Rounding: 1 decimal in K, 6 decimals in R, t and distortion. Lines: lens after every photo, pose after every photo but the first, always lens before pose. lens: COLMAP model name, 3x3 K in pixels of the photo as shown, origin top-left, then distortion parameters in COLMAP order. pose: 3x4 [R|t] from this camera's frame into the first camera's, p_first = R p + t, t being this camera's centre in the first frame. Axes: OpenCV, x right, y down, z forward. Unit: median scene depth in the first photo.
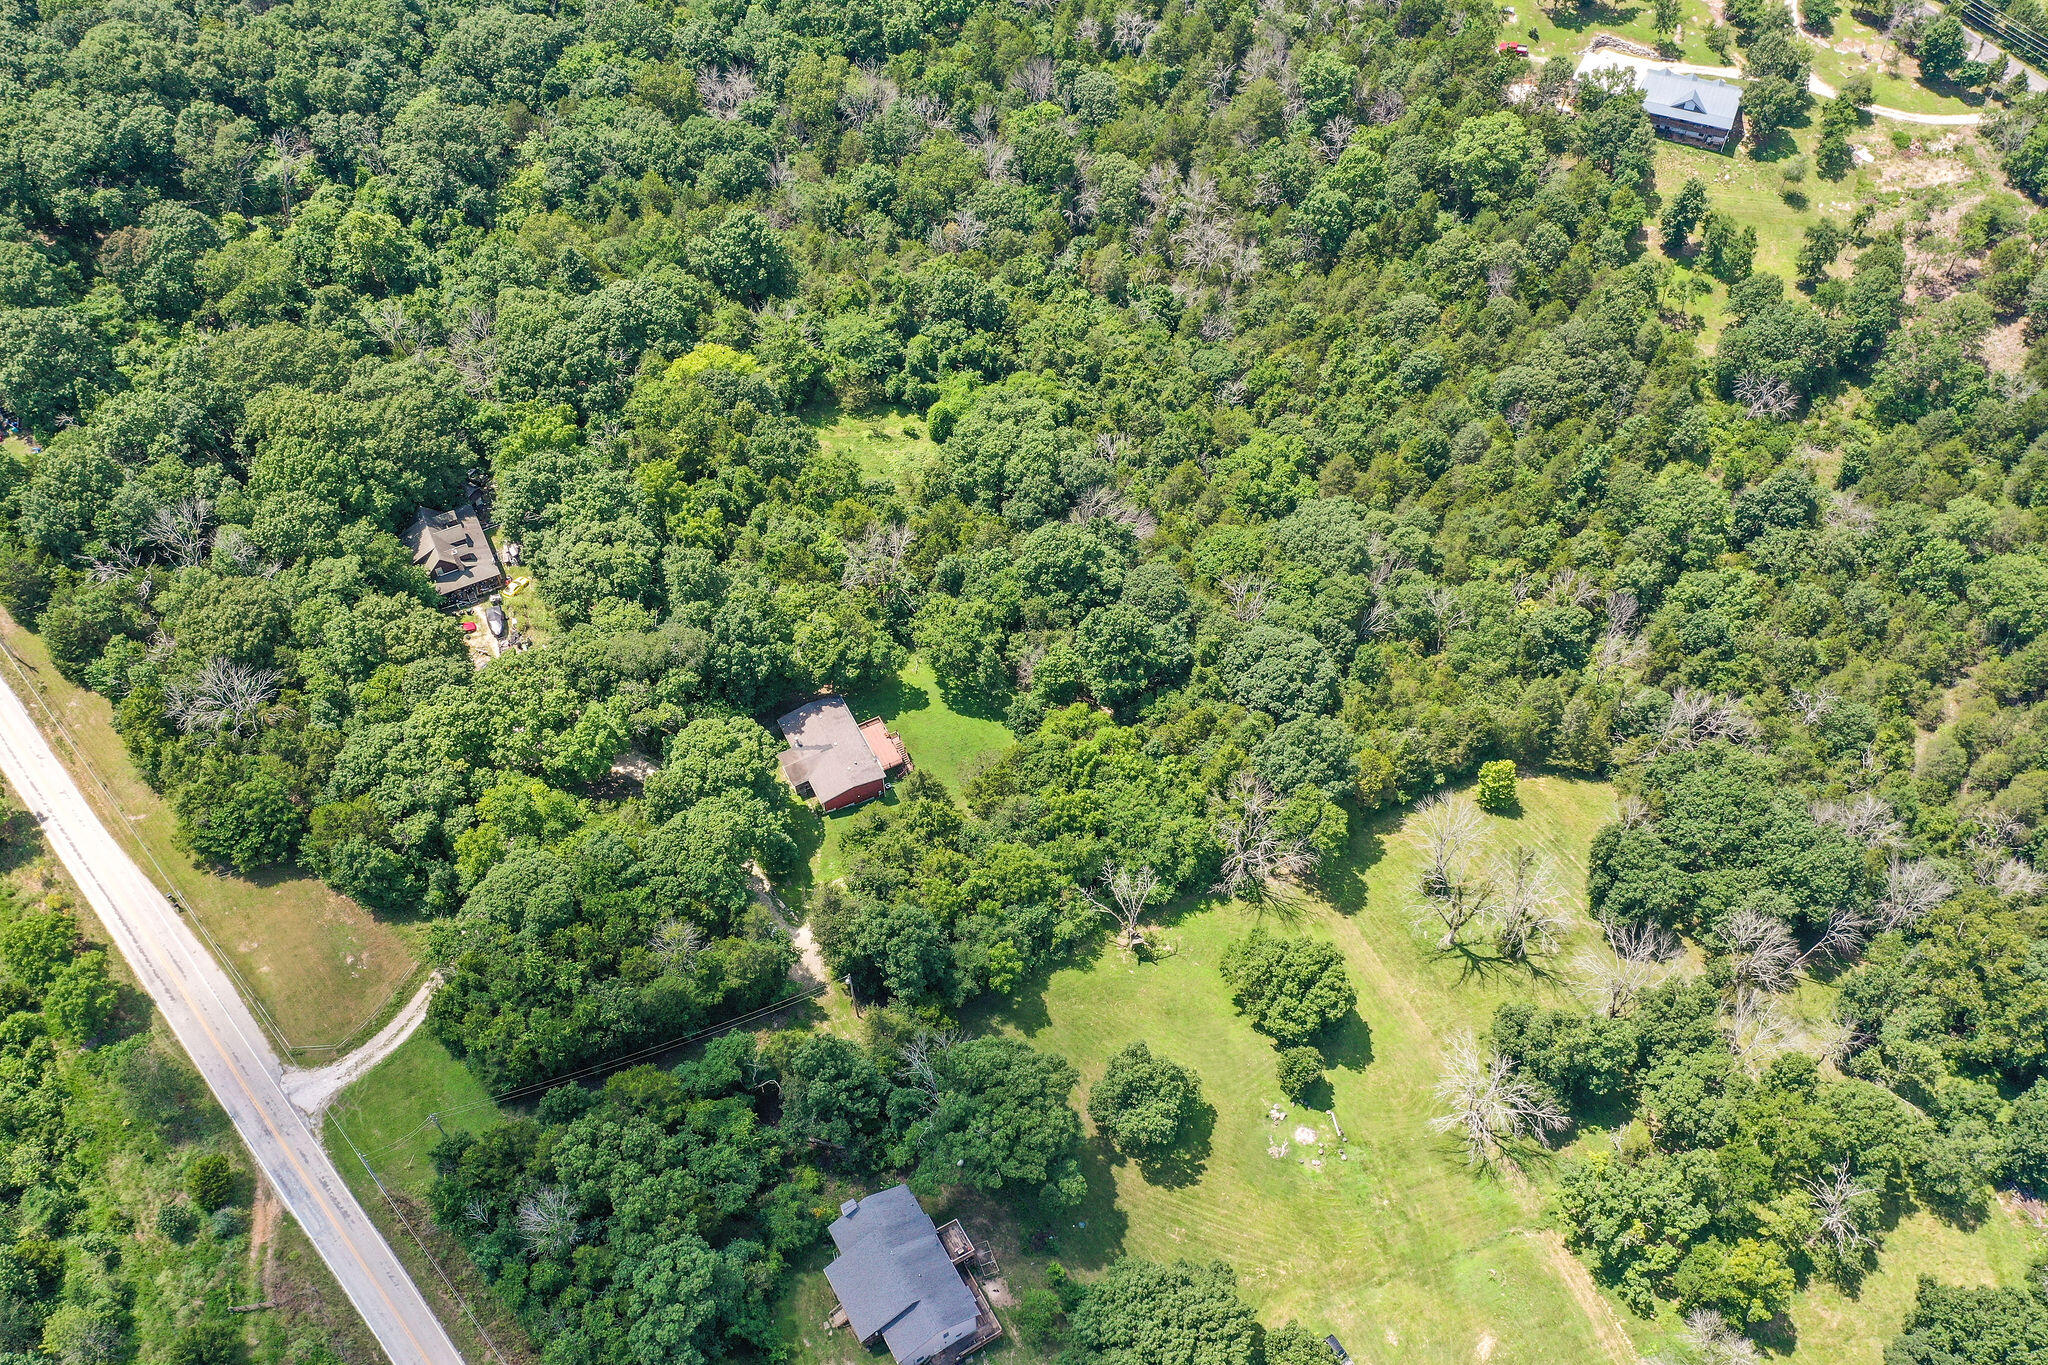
lens RADIAL K [[1611.9, 0, 1010.5], [0, 1611.9, 671.8], [0, 0, 1]] dist [-0.003559, -0.008277]
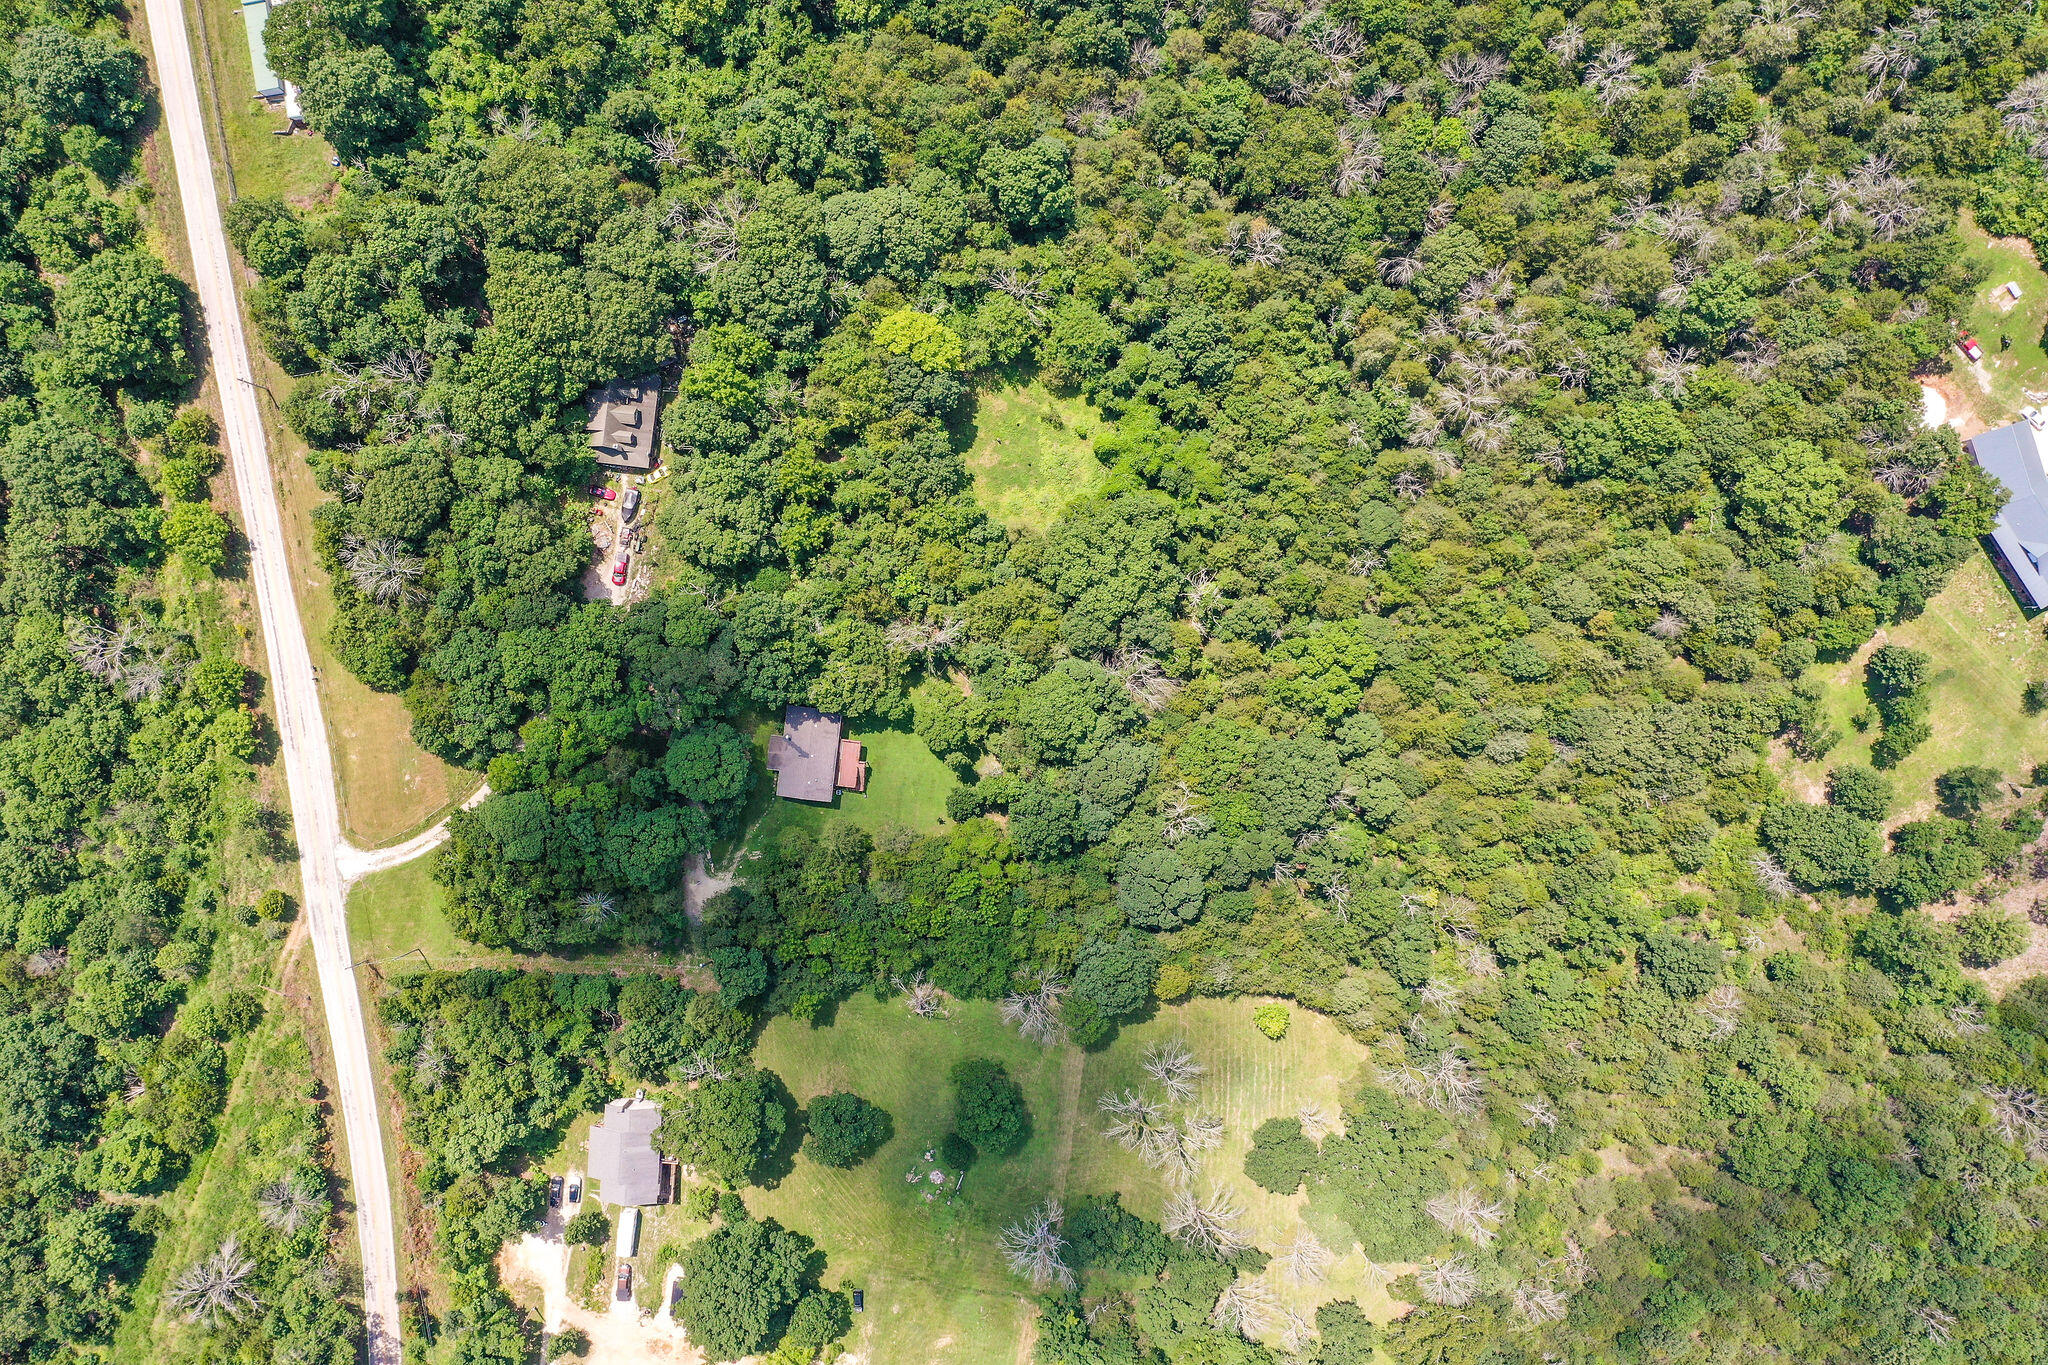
lens RADIAL K [[1611.9, 0, 1010.5], [0, 1611.9, 671.8], [0, 0, 1]] dist [-0.003559, -0.008277]
pose [[0.830630, 0.556816, -0.003187, -0.011537], [-0.431655, 0.647514, 0.628012, -0.843442], [0.351751, -0.520270, 0.778197, 0.104869]]
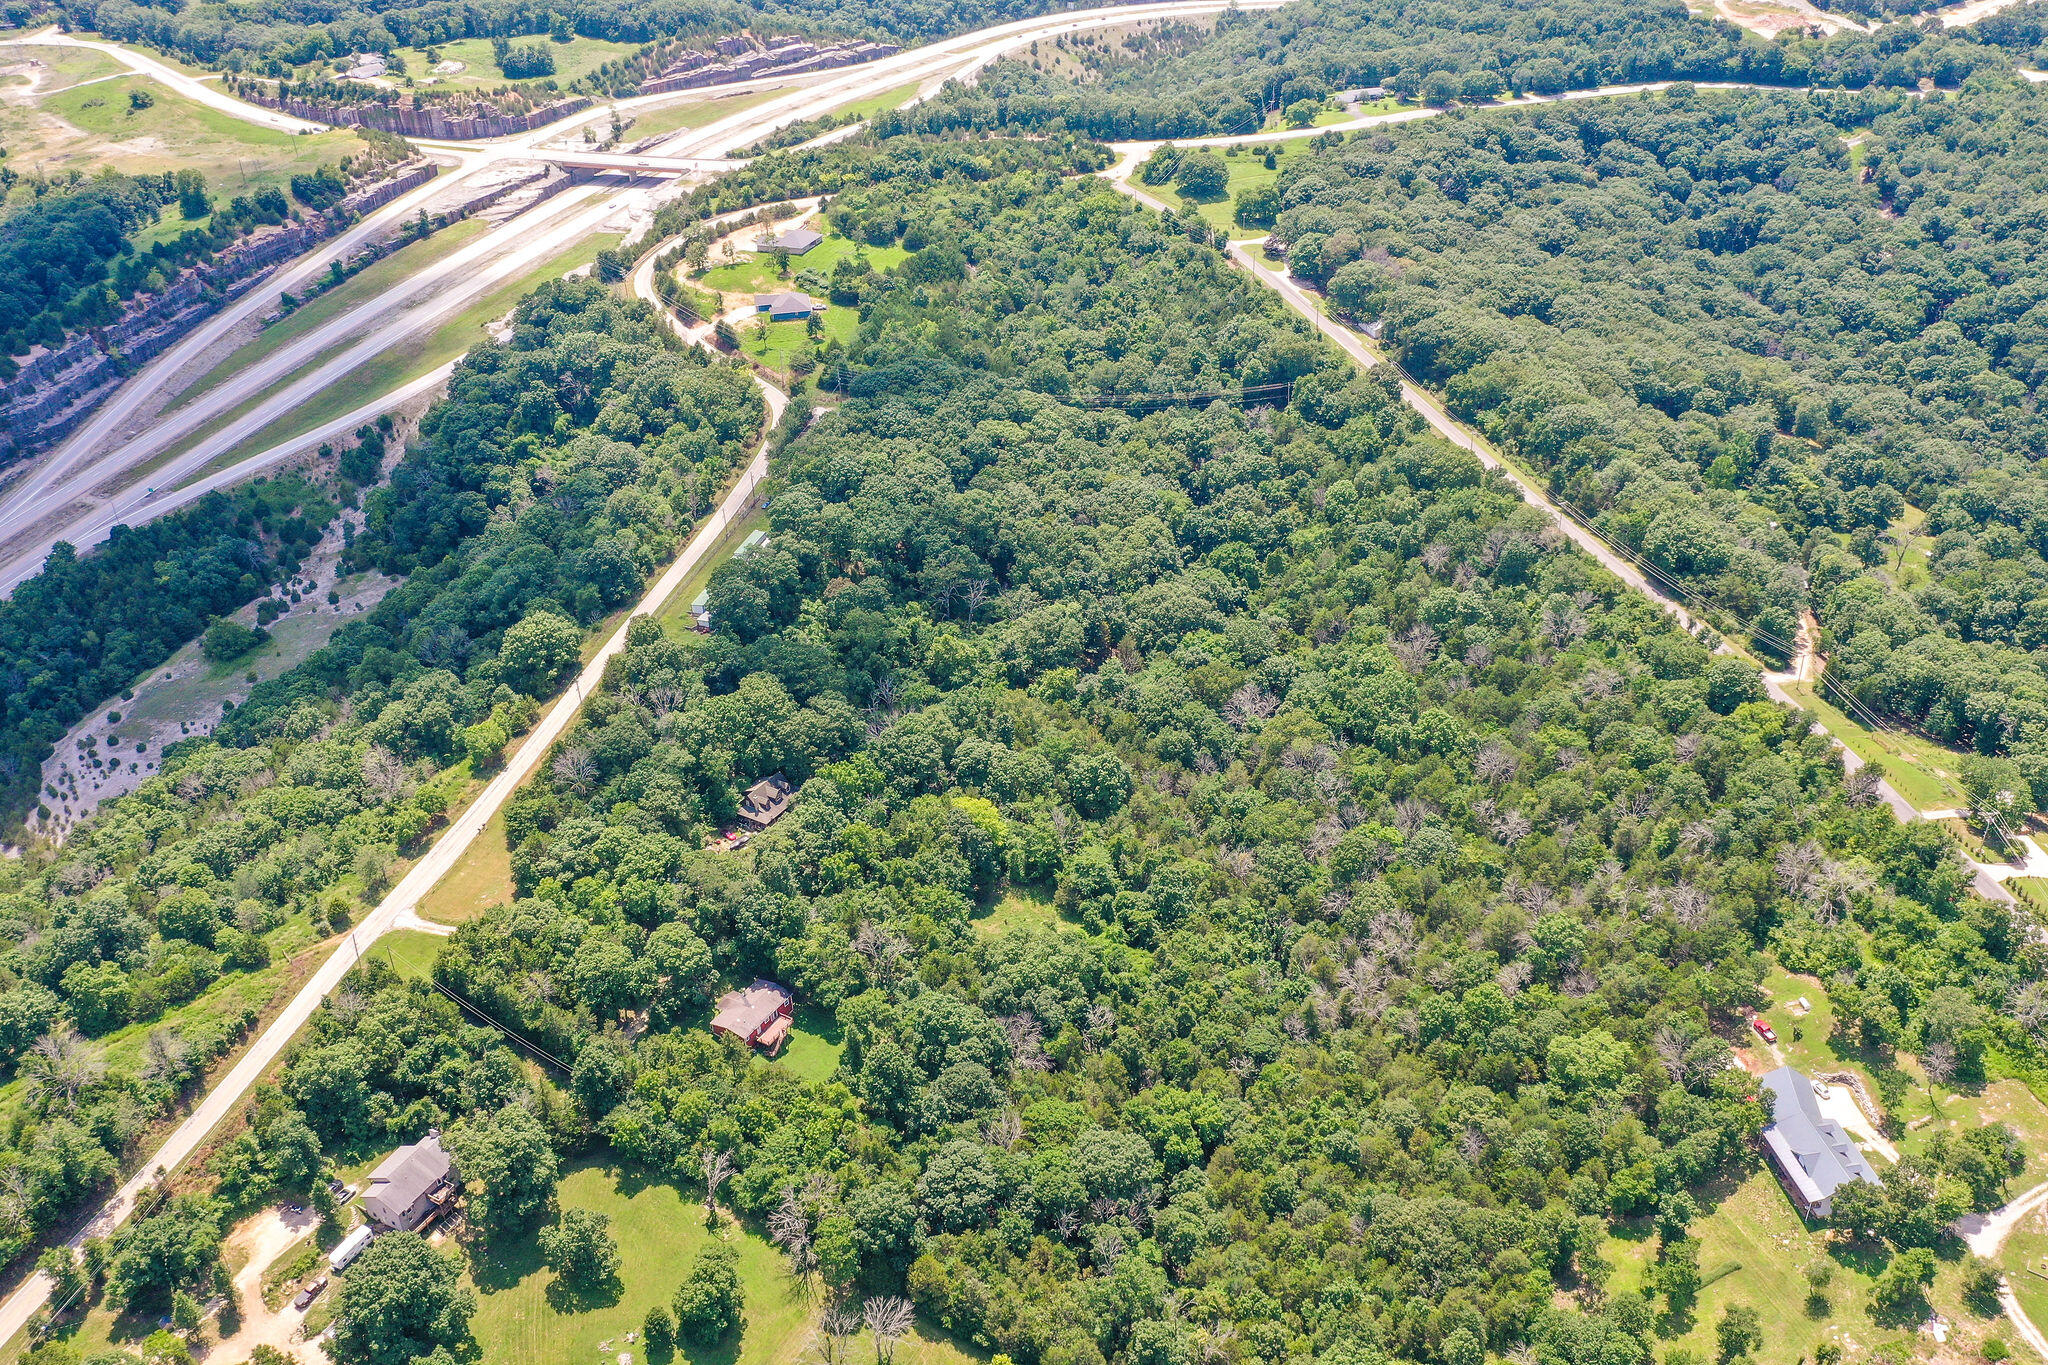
lens RADIAL K [[1718.0, 0, 1089.4], [0, 1718.0, 682.4], [0, 0, 1]] dist [-0.000708, -0.004106]
pose [[0.542357, 0.448935, -0.710145, 1.076720], [-0.653138, 0.756967, -0.020284, -0.361760], [0.528450, 0.474824, 0.703763, -0.133341]]
